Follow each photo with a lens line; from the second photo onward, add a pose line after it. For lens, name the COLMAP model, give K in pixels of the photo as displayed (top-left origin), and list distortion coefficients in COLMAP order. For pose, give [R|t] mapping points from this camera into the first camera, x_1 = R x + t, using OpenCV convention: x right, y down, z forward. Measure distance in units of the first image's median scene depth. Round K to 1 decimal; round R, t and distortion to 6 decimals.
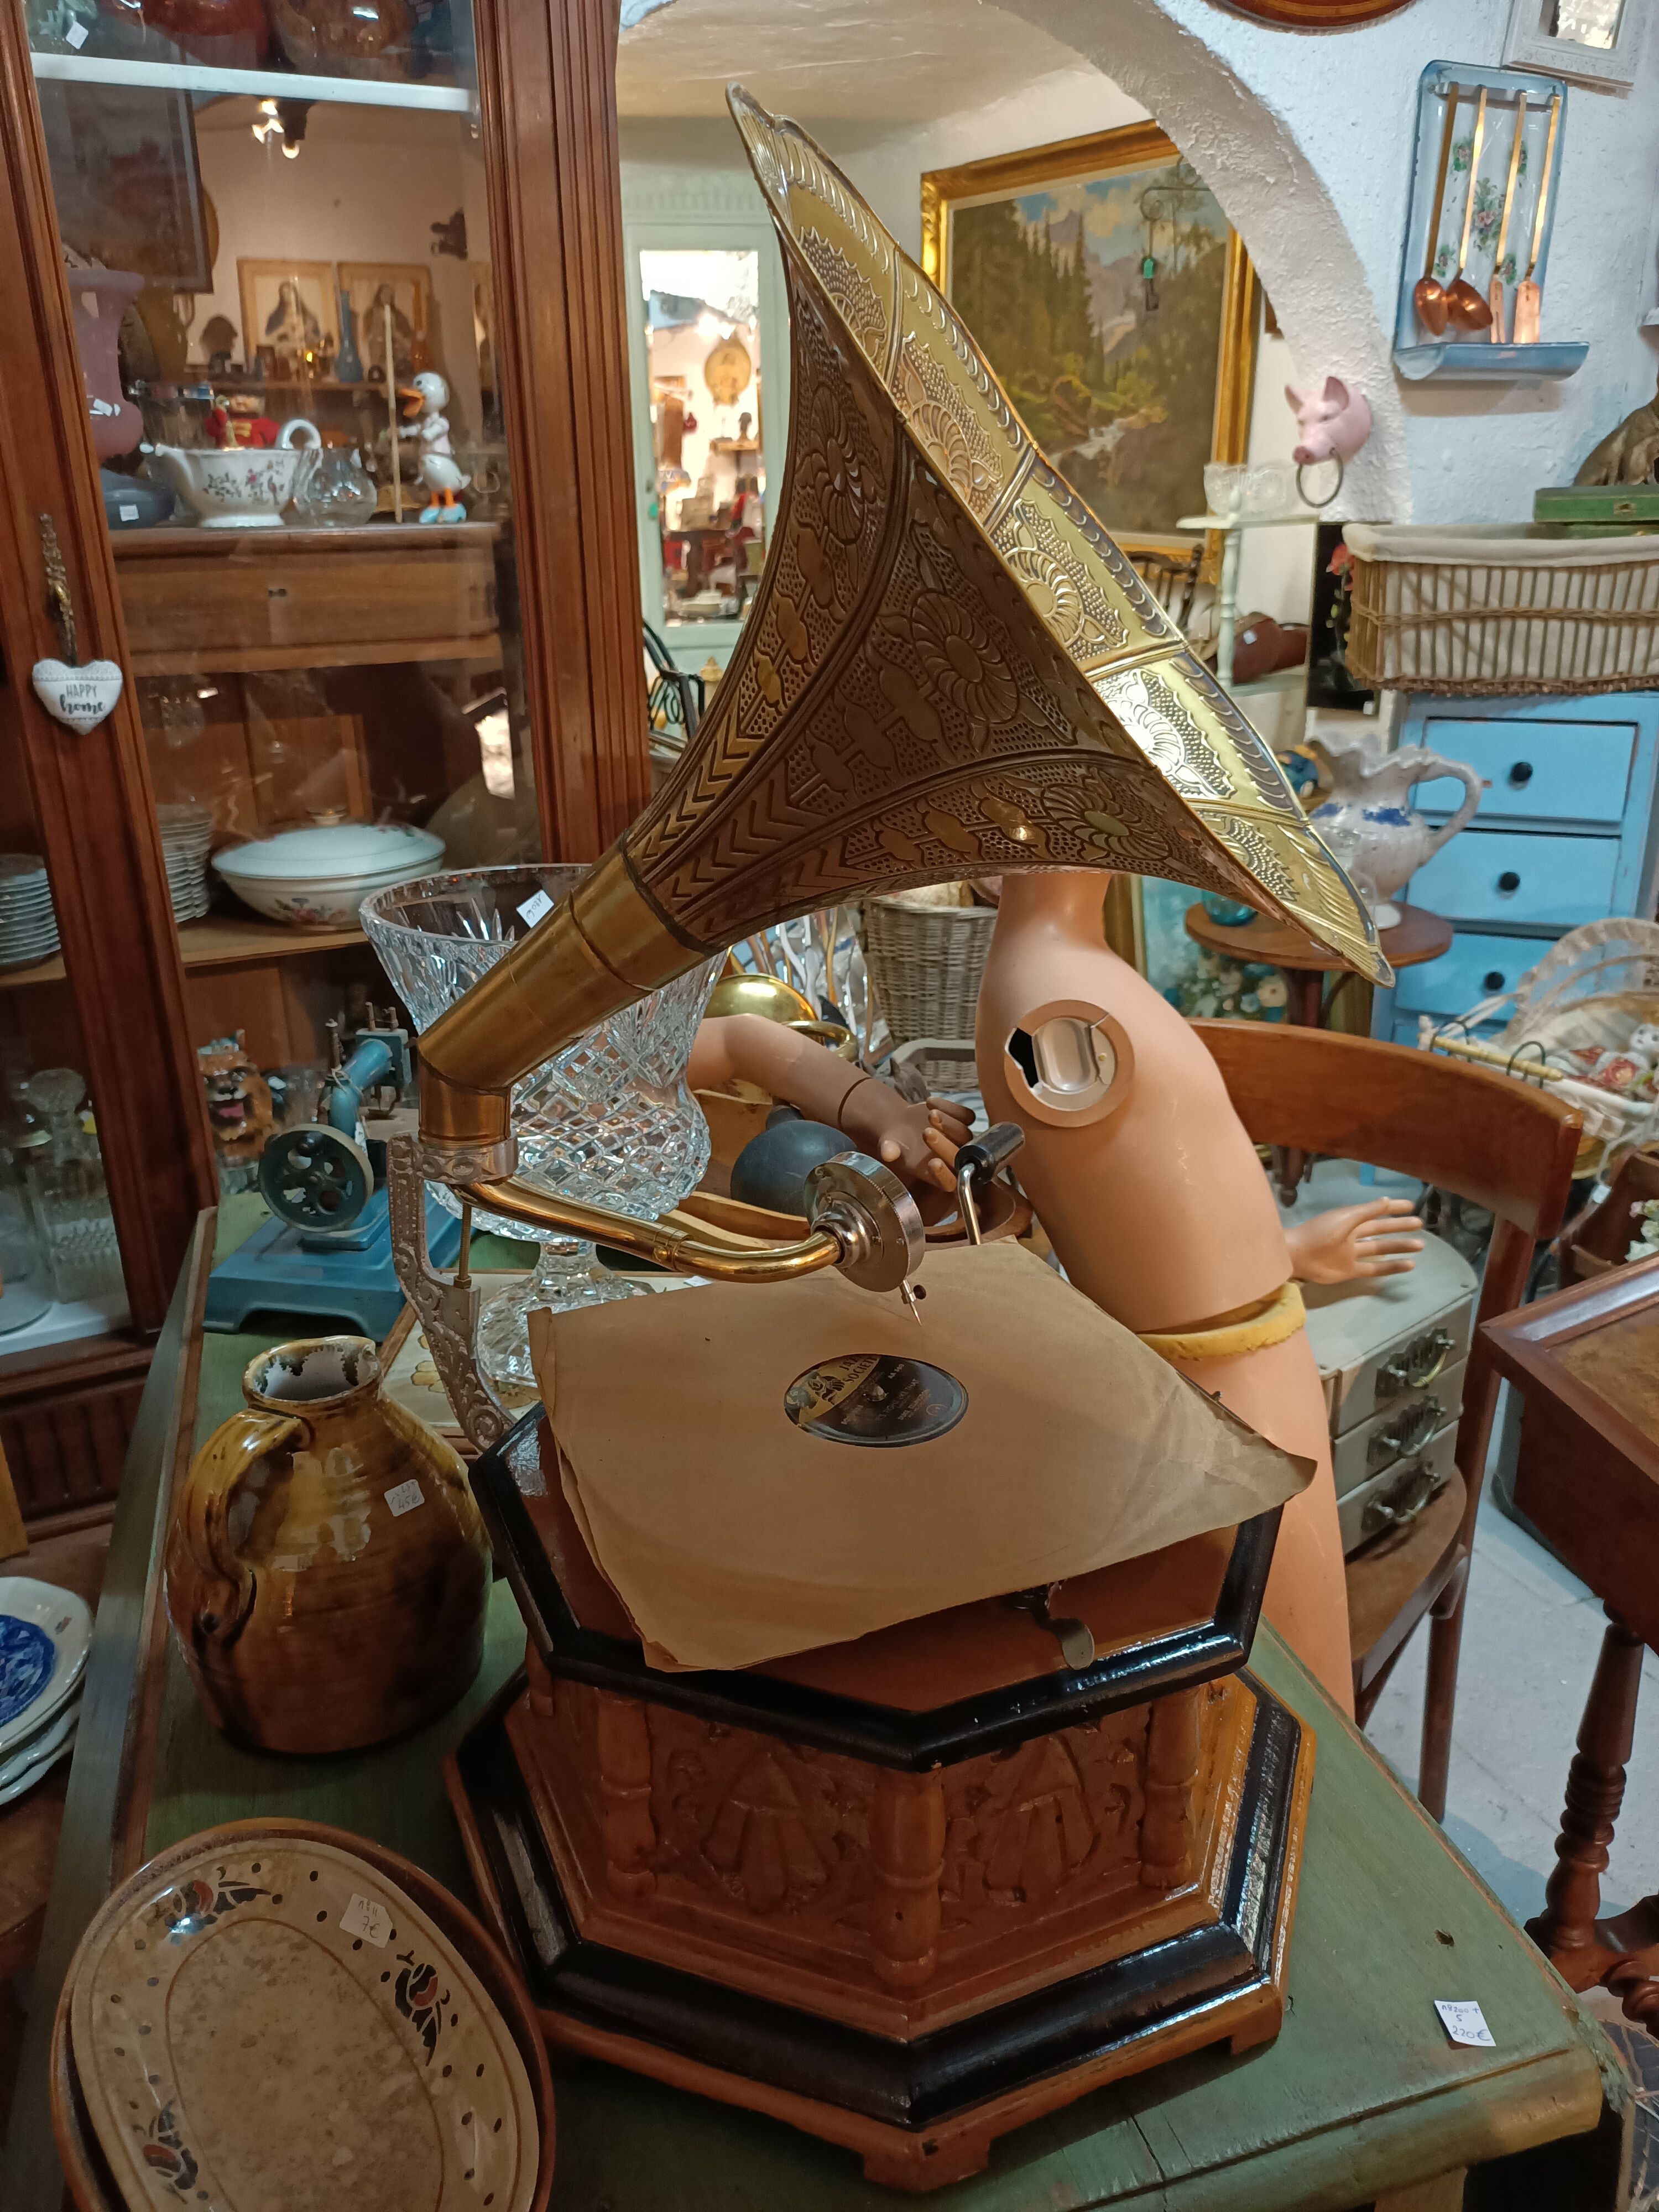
lens RADIAL K [[1650.0, 0, 829.5], [0, 1650.0, 1106.0], [0, 0, 1]] dist [0.022416, -0.032744]
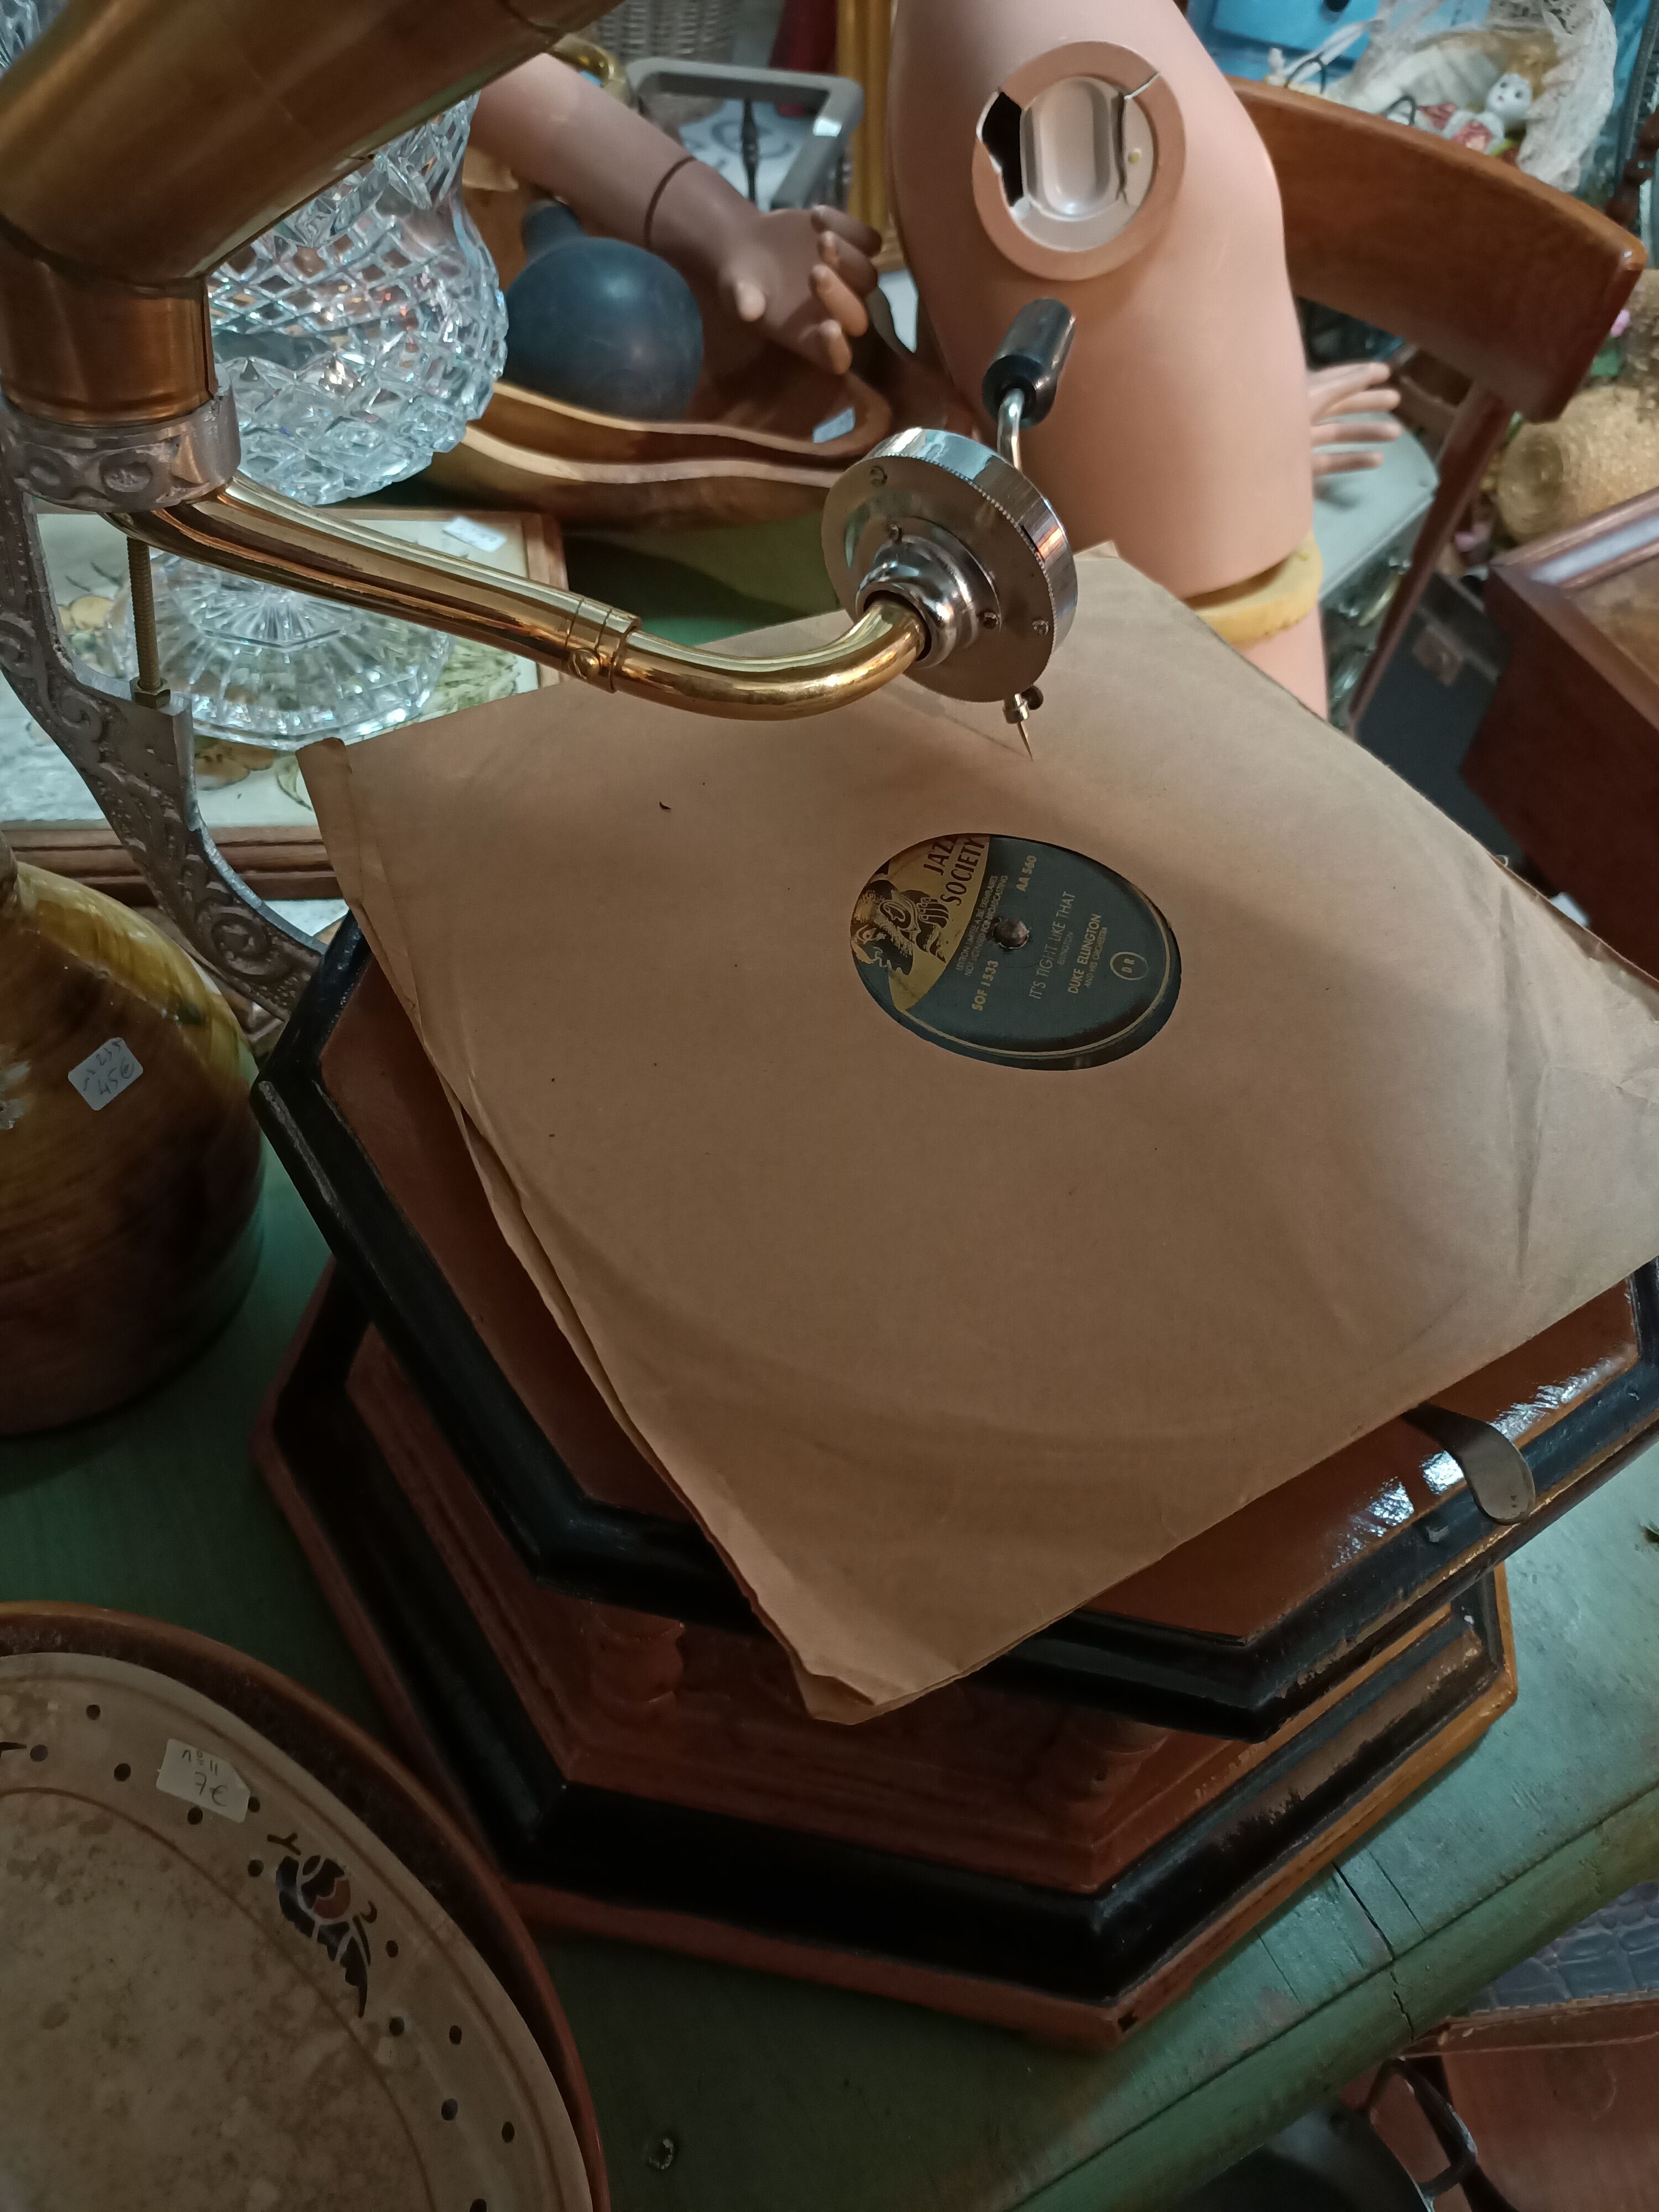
lens RADIAL K [[1650.0, 0, 829.5], [0, 1650.0, 1106.0], [0, 0, 1]] dist [0.022416, -0.032744]
pose [[0.976054, -0.077738, 0.203162, -0.140130], [-0.037267, 0.860395, 0.508263, -0.050268], [-0.214311, -0.503664, 0.836895, 0.498999]]
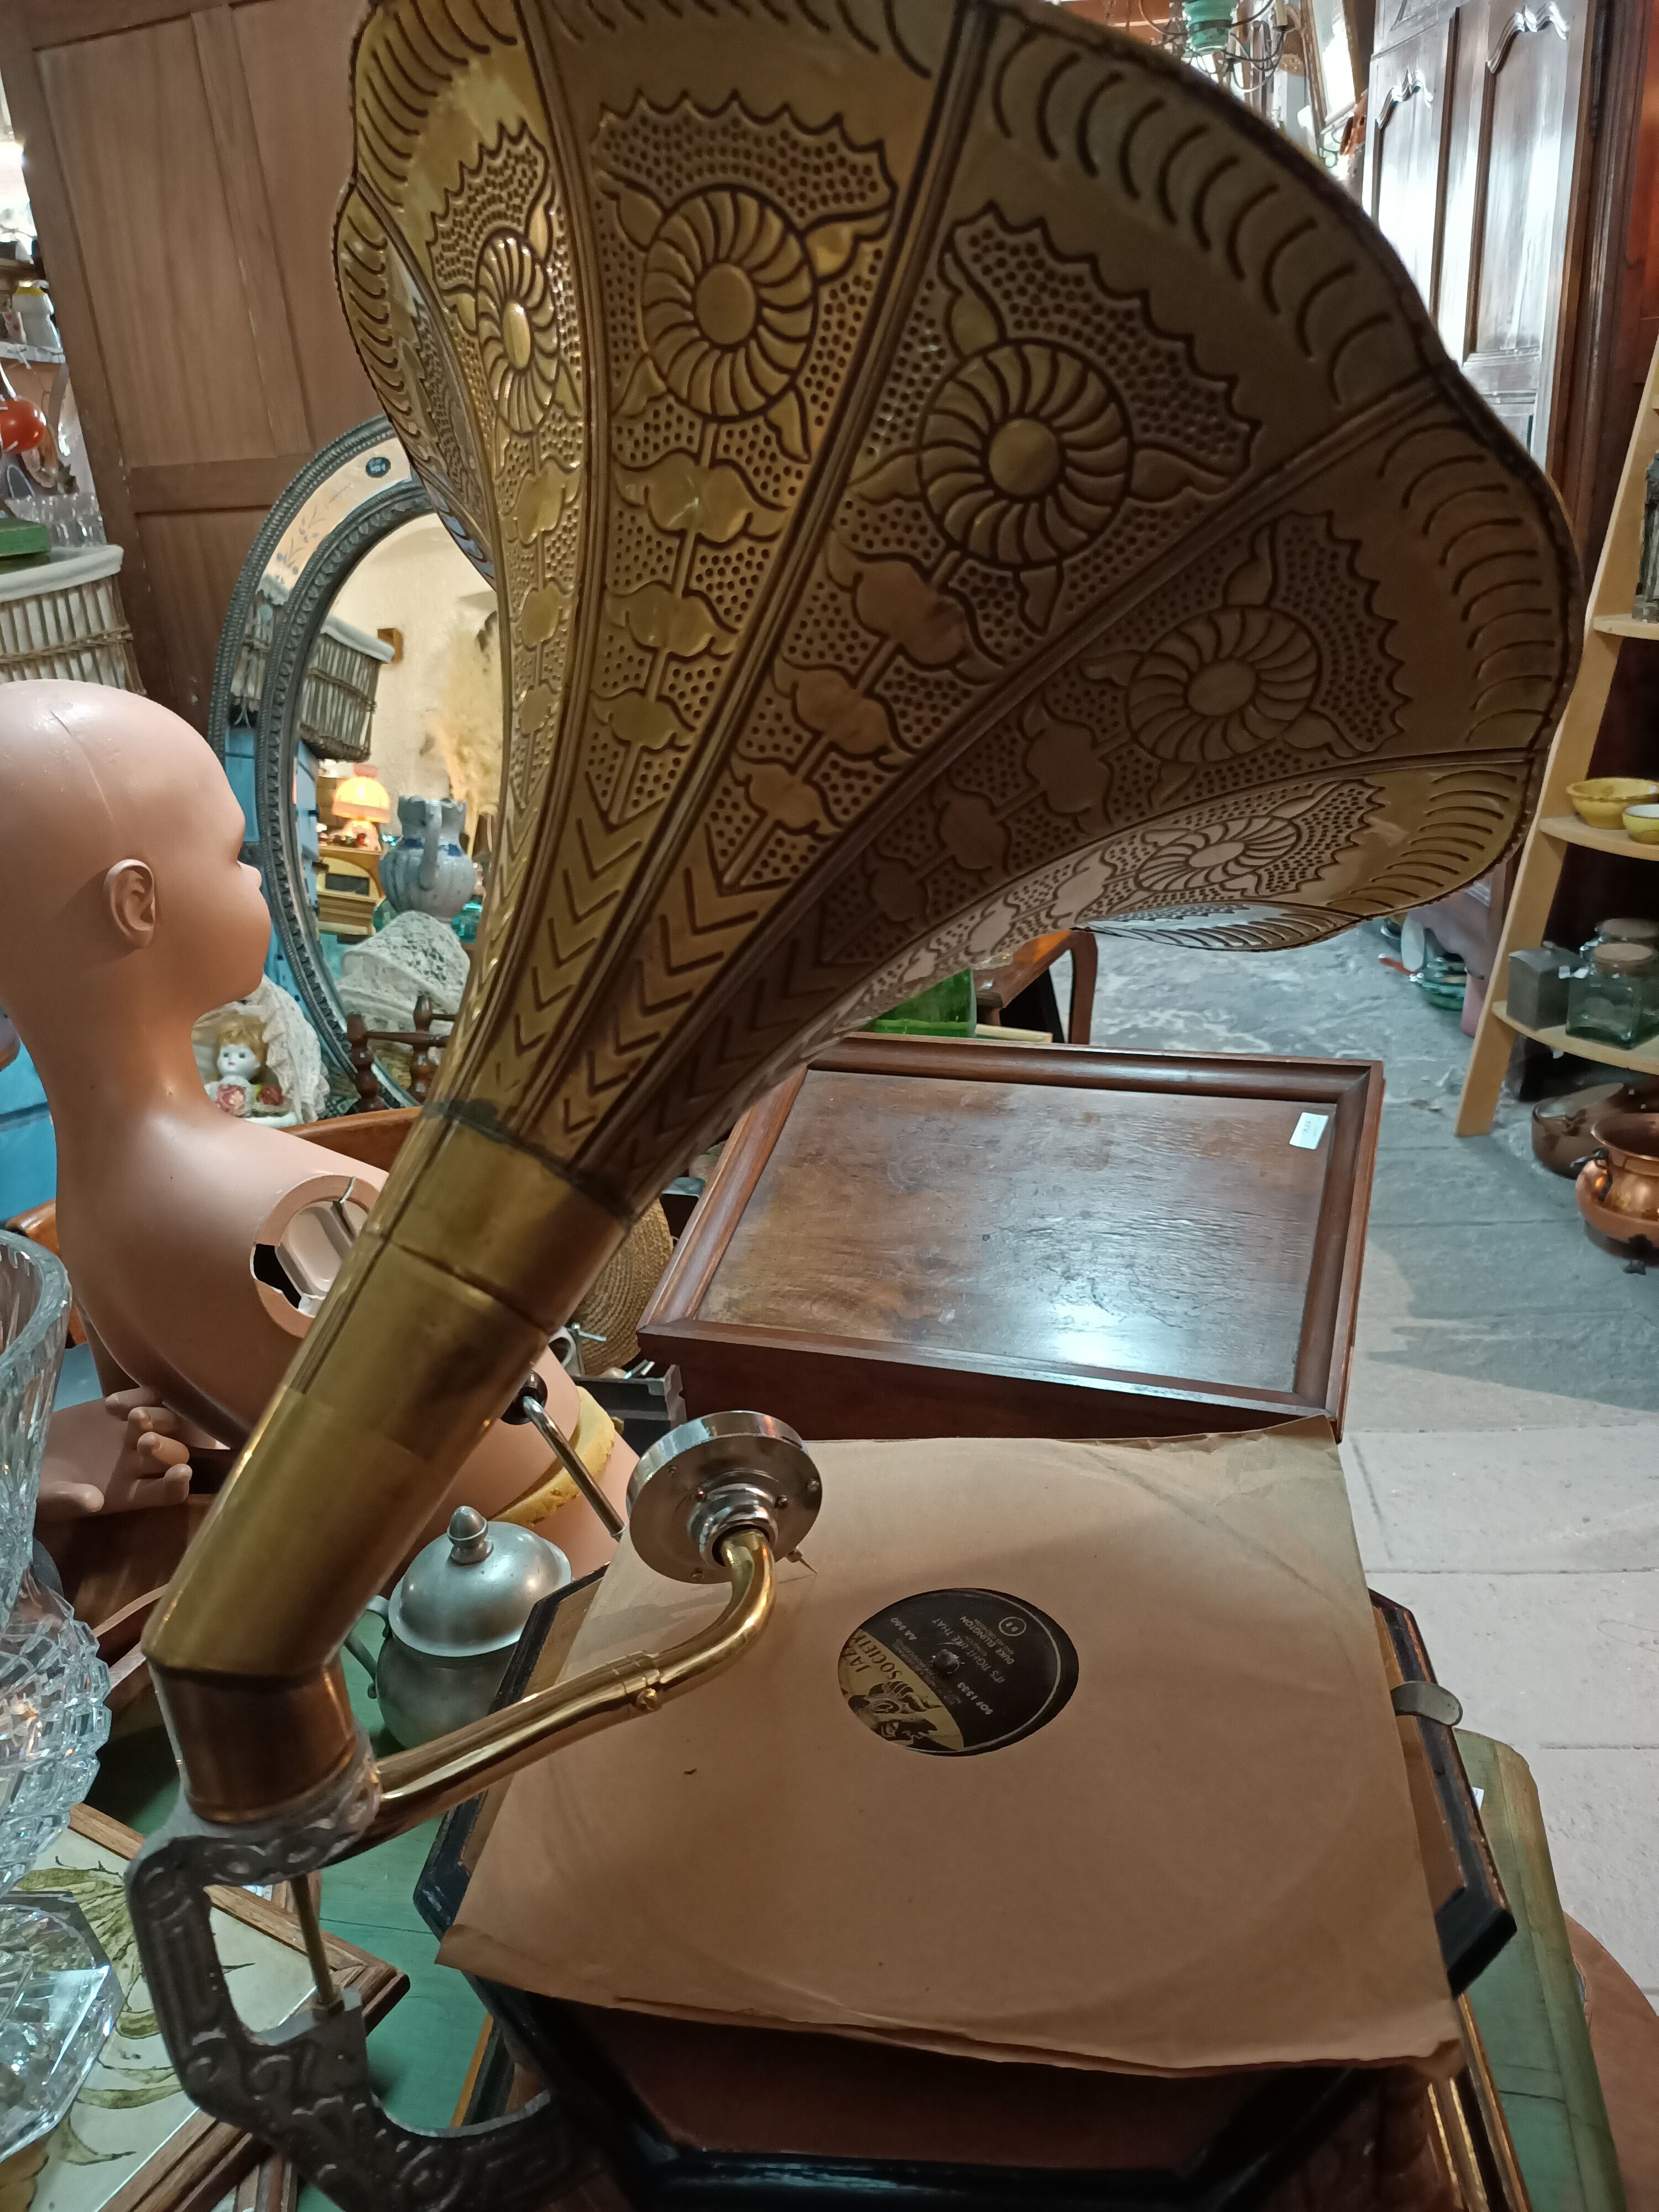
lens RADIAL K [[1630.0, 0, 853.7], [0, 1630.0, 1113.9], [0, 0, 1]] dist [0.055435, -0.001028]
pose [[0.480128, -0.352739, 0.803151, -0.495968], [0.362658, 0.913496, 0.184402, -0.208558], [-0.798721, 0.202733, 0.566519, 0.518568]]
